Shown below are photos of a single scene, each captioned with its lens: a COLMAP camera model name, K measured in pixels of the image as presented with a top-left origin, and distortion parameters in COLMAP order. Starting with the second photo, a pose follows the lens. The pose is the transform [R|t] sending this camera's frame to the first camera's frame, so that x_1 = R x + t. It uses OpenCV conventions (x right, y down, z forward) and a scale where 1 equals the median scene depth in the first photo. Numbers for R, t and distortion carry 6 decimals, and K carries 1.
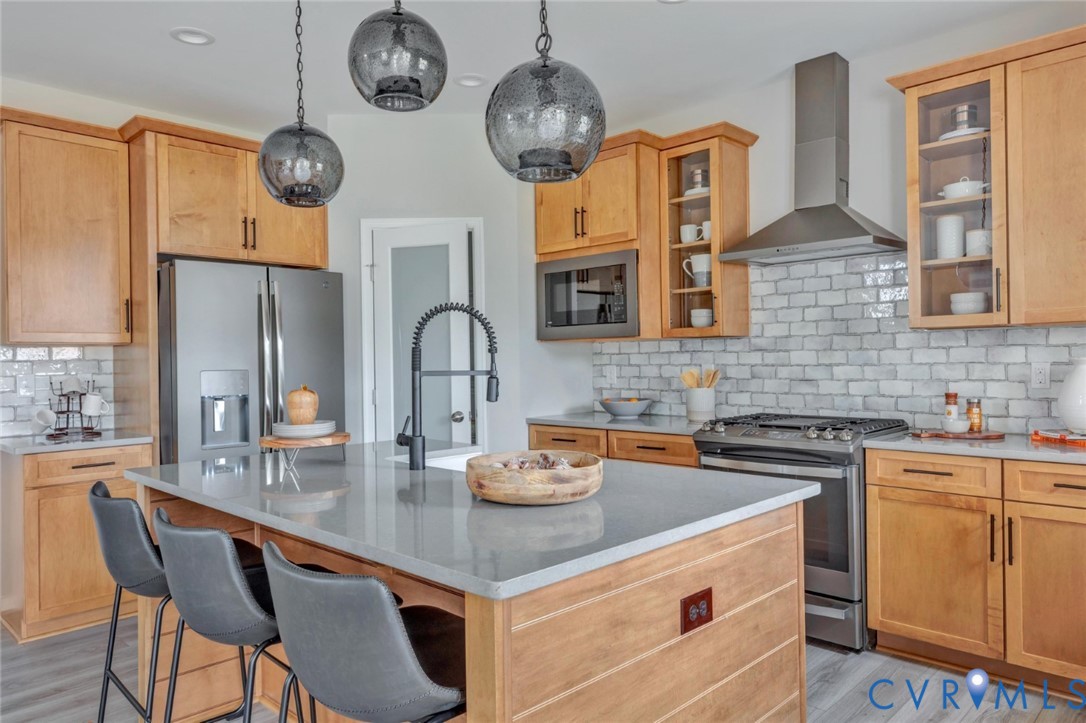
lens RADIAL K [[733.6, 0, 541.6], [0, 733.6, 359.2], [0, 0, 1]] dist [0.018691, -0.000591]
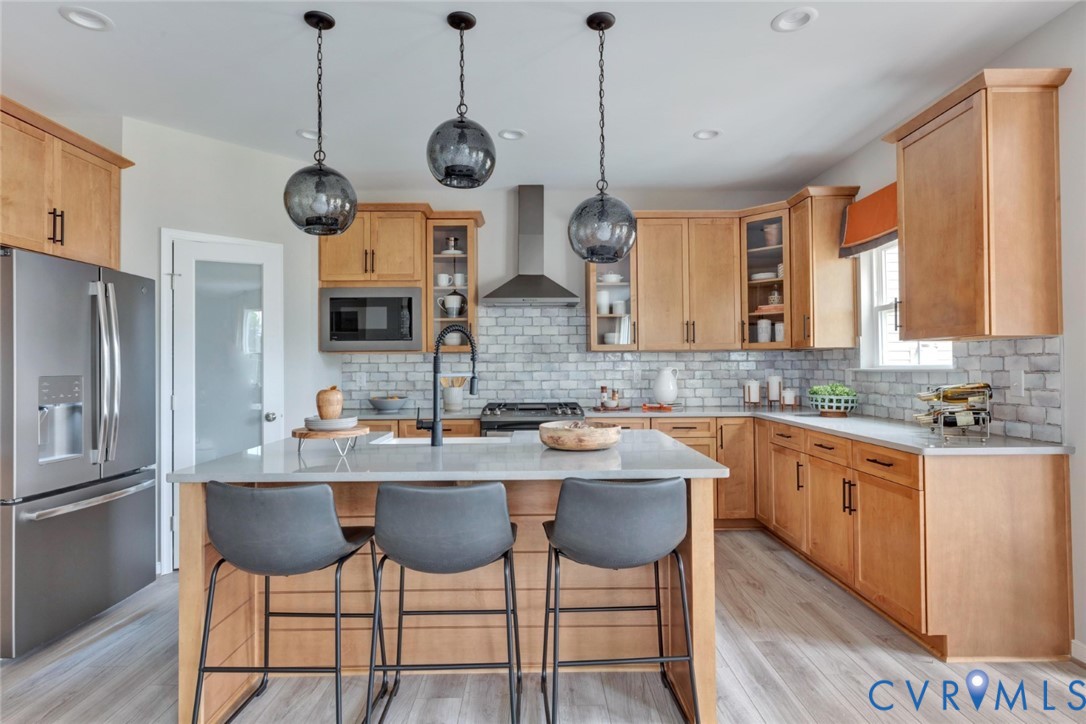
lens RADIAL K [[596.0, 0, 539.4], [0, 596.0, 360.9], [0, 0, 1]] dist [0.008629, 0.000268]
pose [[0.701422, 0.014376, 0.712601, -0.527882], [-0.003312, 0.999851, -0.016912, 0.006501], [-0.712738, 0.009503, 0.701366, 0.054299]]
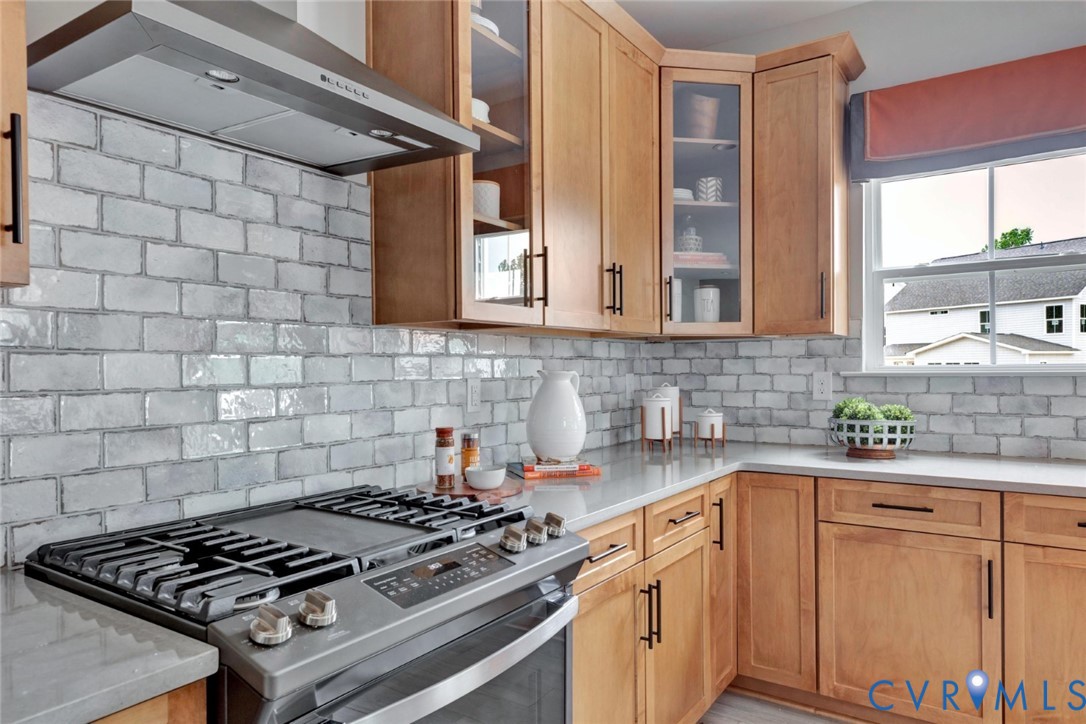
lens RADIAL K [[704.0, 0, 547.9], [0, 704.0, 370.1], [0, 0, 1]] dist [0.011044, 0.001072]
pose [[-0.181575, 0.009703, 0.983329, -0.042960], [0.008030, 0.999933, -0.008384, 0.002157], [-0.983344, 0.006373, -0.181641, 0.860018]]
